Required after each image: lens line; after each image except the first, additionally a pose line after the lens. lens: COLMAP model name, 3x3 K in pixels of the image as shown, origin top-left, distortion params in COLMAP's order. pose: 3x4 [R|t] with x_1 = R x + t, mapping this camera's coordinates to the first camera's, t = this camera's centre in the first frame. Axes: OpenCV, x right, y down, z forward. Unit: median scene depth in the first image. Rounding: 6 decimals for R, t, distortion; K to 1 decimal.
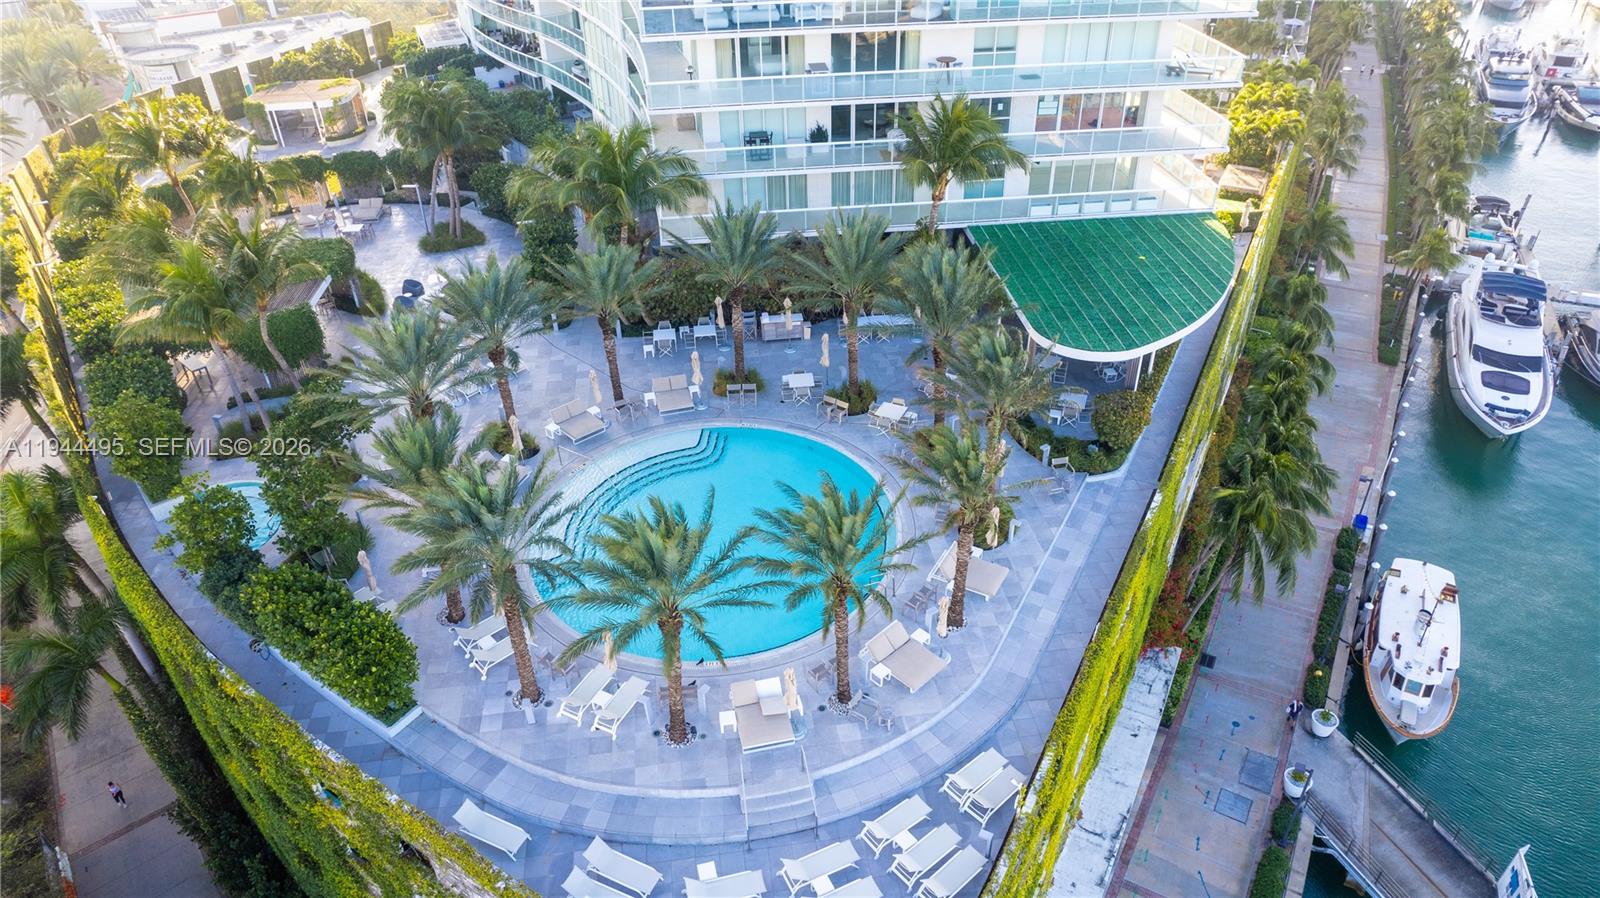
lens RADIAL K [[1025.2, 0, 796.6], [0, 1025.2, 455.8], [0, 0, 1]] dist [-0.035791, 0.026619]
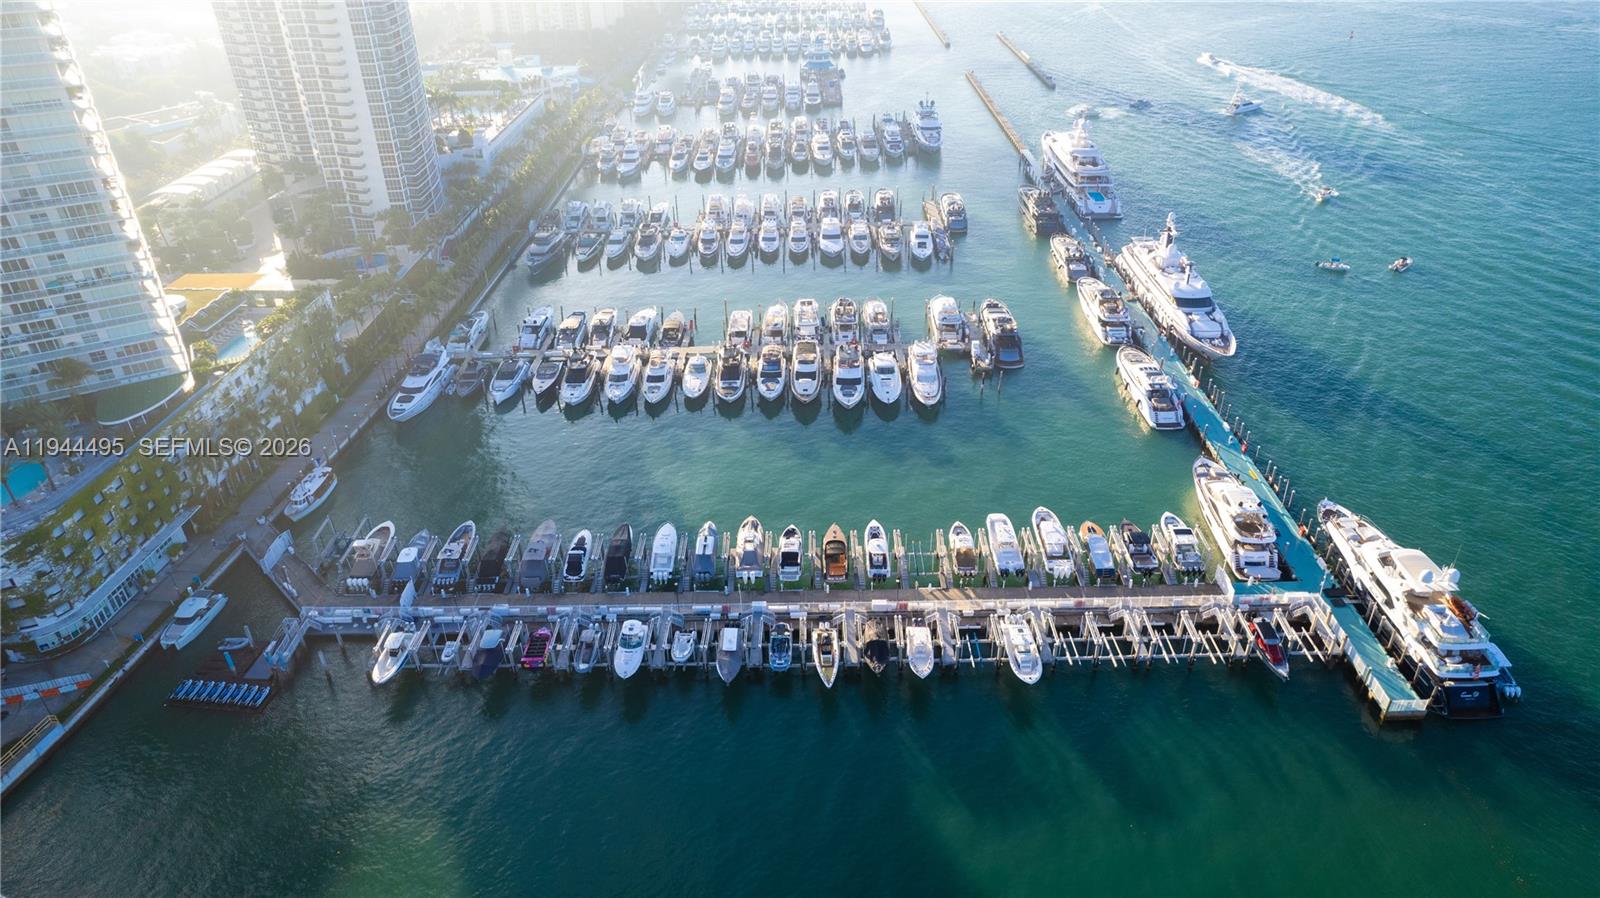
lens RADIAL K [[1025.2, 0, 800.4], [0, 1025.2, 464.3], [0, 0, 1]] dist [-0.035791, 0.026619]
pose [[0.917151, -0.204843, 0.341867, 1.076896], [0.229349, 0.972805, -0.032396, 0.618303], [-0.325934, 0.108118, 0.939190, -2.721243]]
